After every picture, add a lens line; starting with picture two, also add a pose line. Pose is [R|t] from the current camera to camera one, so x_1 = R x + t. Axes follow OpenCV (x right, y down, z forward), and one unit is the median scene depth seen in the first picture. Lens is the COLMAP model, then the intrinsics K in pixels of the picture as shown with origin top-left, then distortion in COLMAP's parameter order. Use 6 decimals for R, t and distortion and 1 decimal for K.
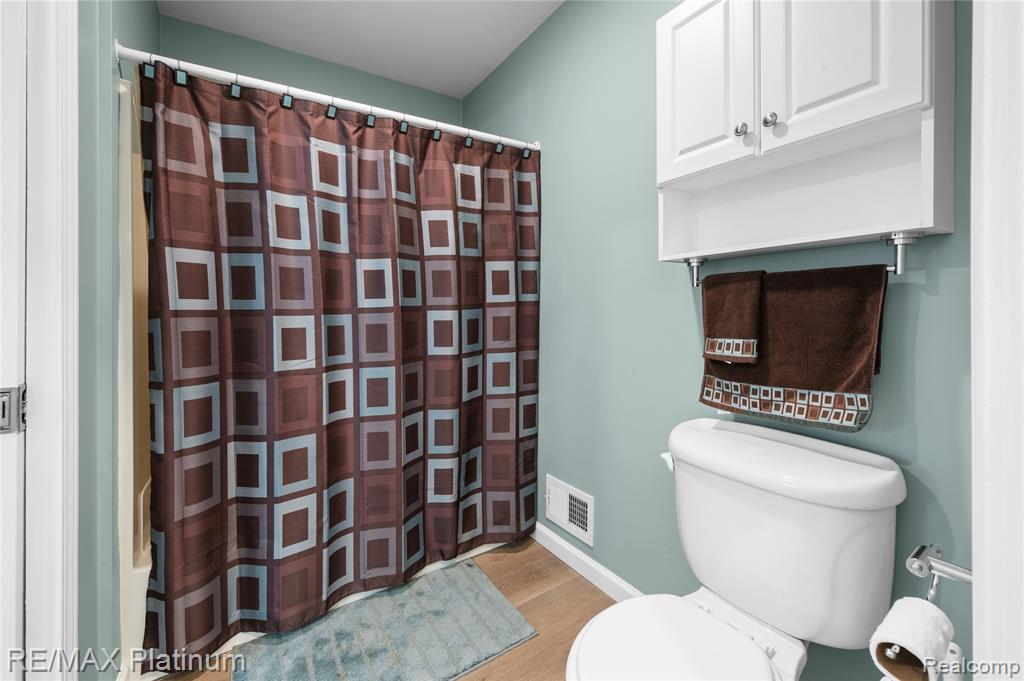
lens RADIAL K [[408.9, 0, 516.9], [0, 408.9, 310.6], [0, 0, 1]] dist [-0.002137, -0.000274]
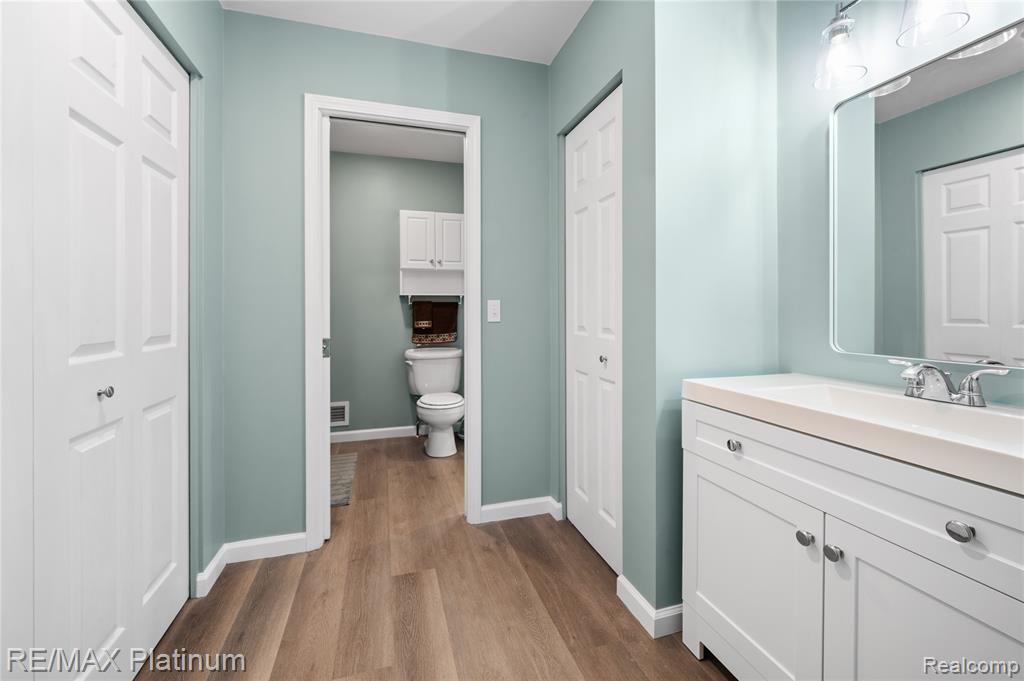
lens RADIAL K [[408.9, 0, 507.2], [0, 408.9, 312.5], [0, 0, 1]] dist [-0.002137, -0.000274]
pose [[0.303335, 0.001356, 0.952883, -2.746215], [-0.000004, 0.999999, -0.001421, 0.003801], [-0.952884, 0.000427, 0.303335, -0.722455]]
